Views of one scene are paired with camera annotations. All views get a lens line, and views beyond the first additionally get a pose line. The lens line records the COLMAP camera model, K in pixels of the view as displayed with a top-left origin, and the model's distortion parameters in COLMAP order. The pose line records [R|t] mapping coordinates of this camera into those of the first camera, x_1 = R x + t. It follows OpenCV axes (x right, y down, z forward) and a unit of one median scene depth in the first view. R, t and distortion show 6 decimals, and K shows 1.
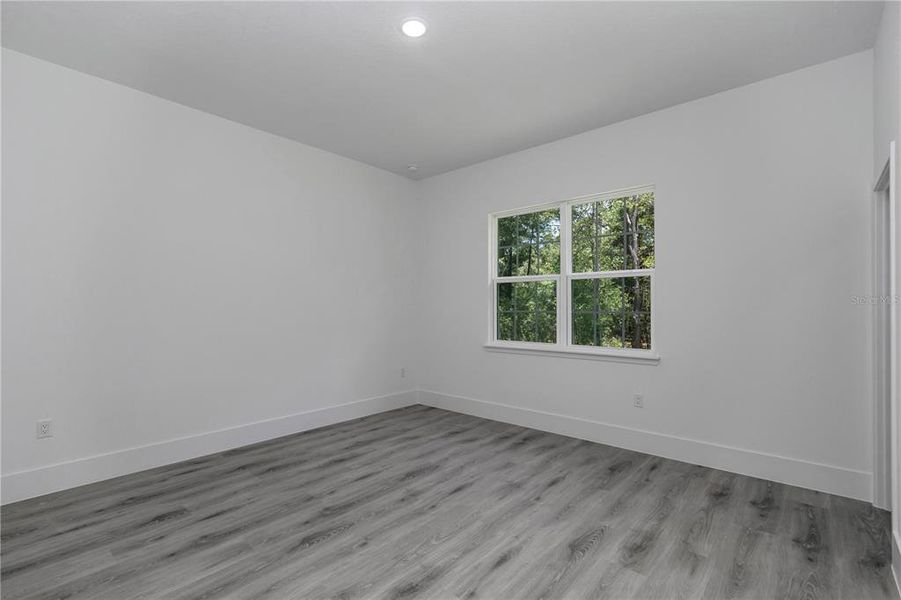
lens RADIAL K [[419.1, 0, 443.8], [0, 419.1, 300.1], [0, 0, 1]] dist [-0.001873, 0.000971]
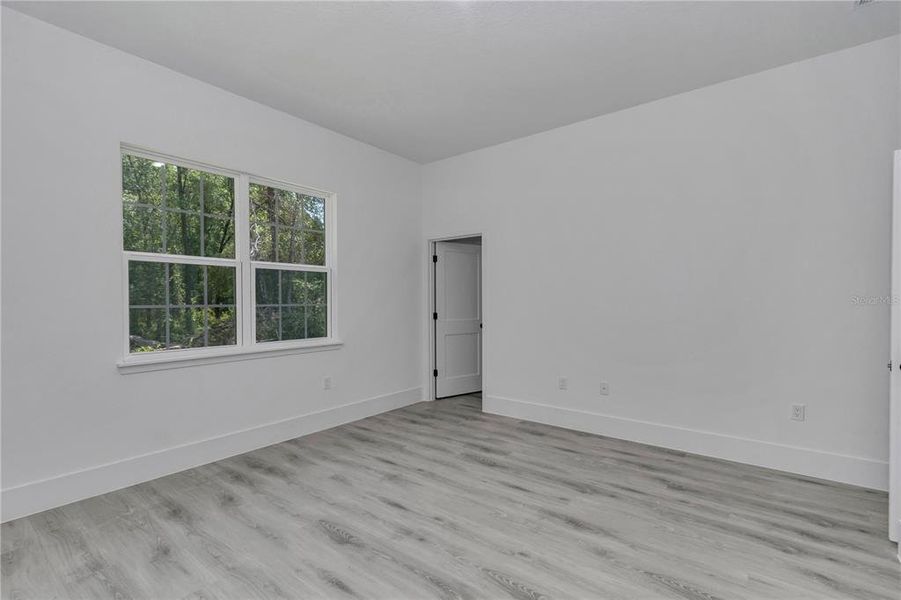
lens RADIAL K [[419.1, 0, 450.8], [0, 419.1, 302.6], [0, 0, 1]] dist [-0.001873, 0.000971]
pose [[-0.074526, -0.007385, 0.997192, -0.734748], [-0.014225, 0.999879, 0.006341, 0.013790], [-0.997118, -0.013713, -0.074622, 0.824840]]
